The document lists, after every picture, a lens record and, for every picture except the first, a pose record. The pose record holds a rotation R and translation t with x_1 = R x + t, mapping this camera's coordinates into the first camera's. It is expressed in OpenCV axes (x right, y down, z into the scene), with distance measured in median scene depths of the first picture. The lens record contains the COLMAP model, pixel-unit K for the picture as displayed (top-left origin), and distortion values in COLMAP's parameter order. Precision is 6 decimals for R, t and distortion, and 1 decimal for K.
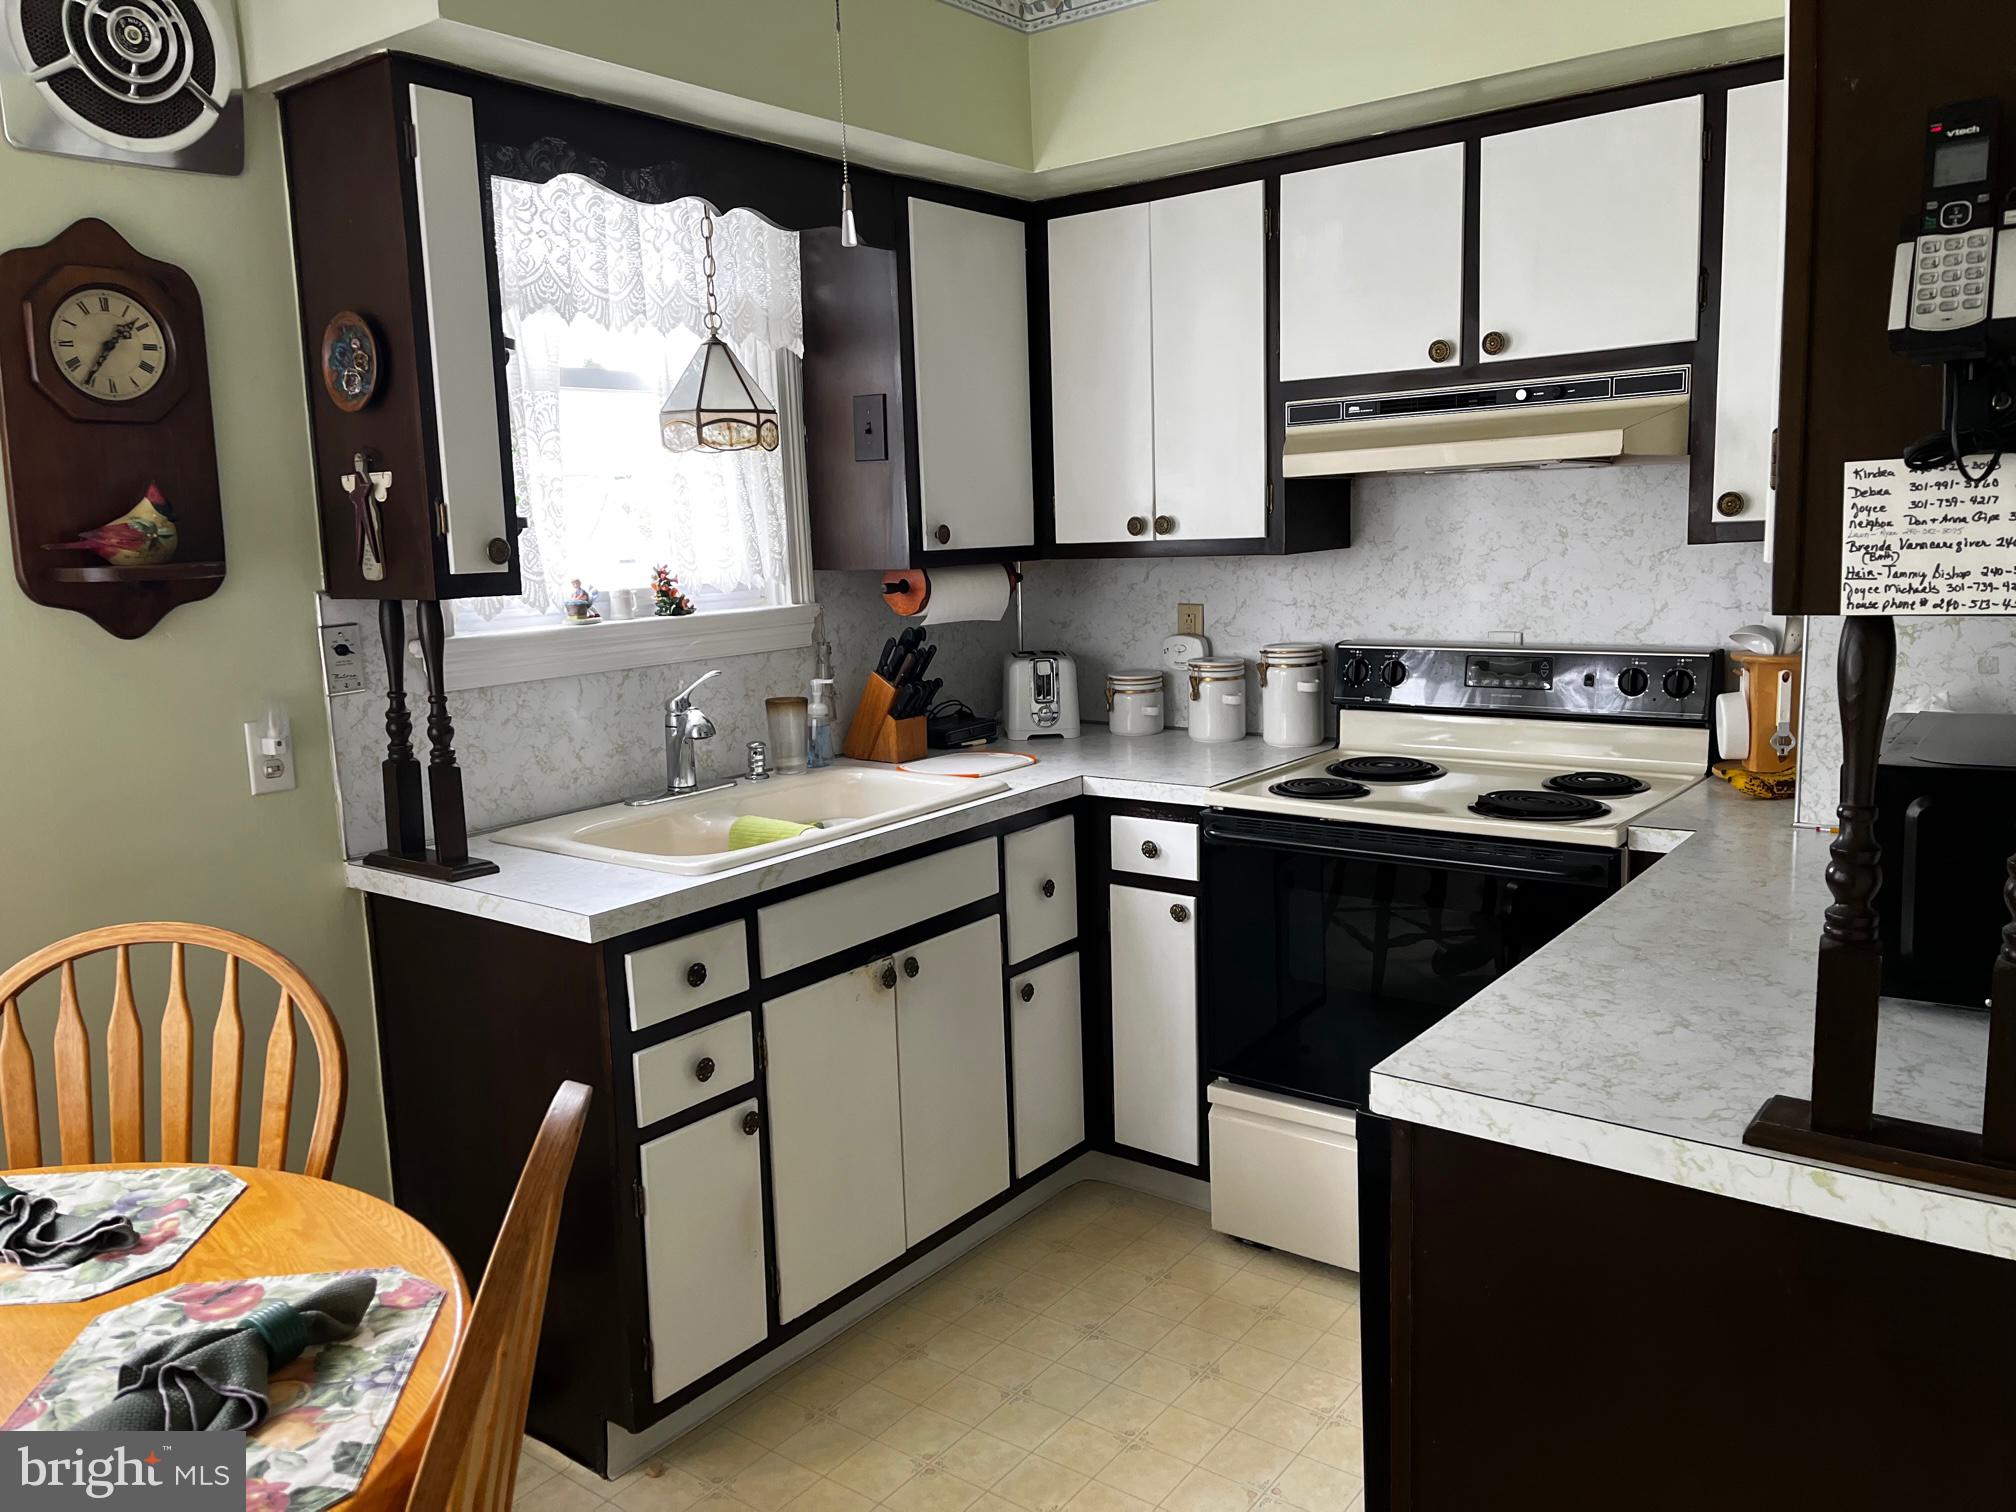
lens RADIAL K [[1535.8, 0, 1019.5], [0, 1535.8, 749.1], [0, 0, 1]] dist [0.063531, -0.081129]
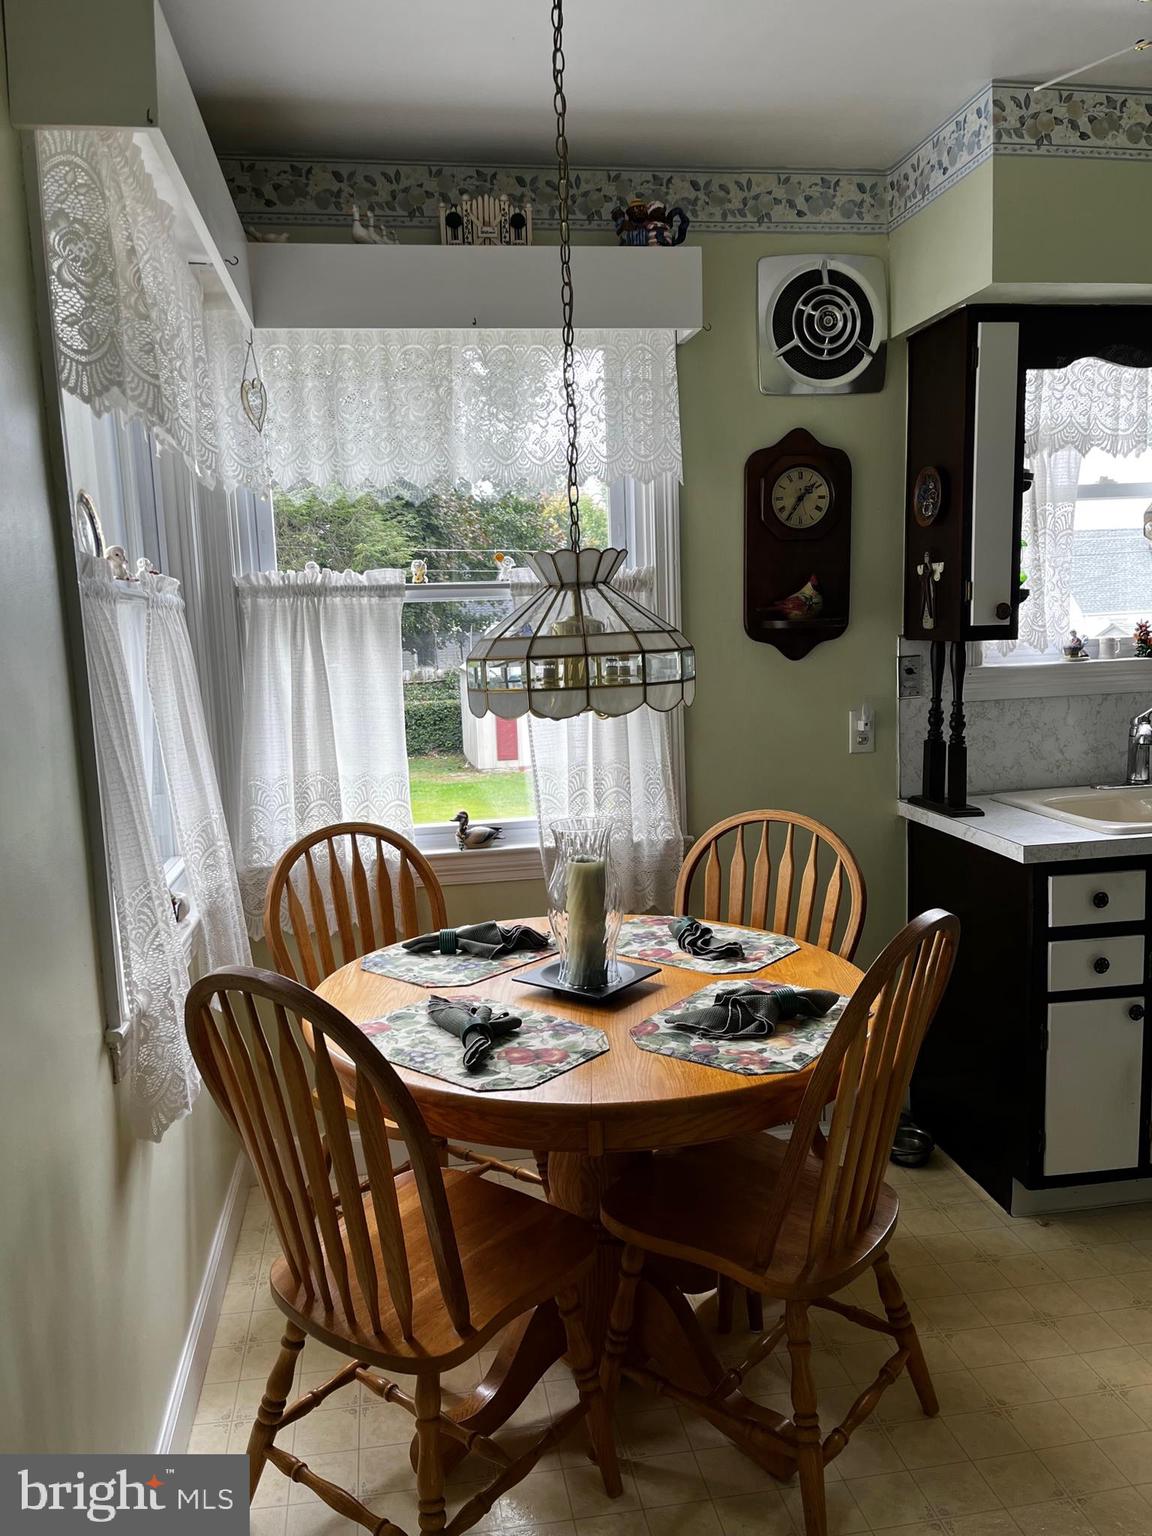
lens RADIAL K [[1170.1, 0, 574.0], [0, 1170.1, 765.4], [0, 0, 1]] dist [0.063531, -0.081129]
pose [[0.725260, 0.093248, -0.682131, 0.176936], [-0.091205, 0.995066, 0.039054, 0.020440], [0.682407, 0.033889, 0.730186, -0.162478]]
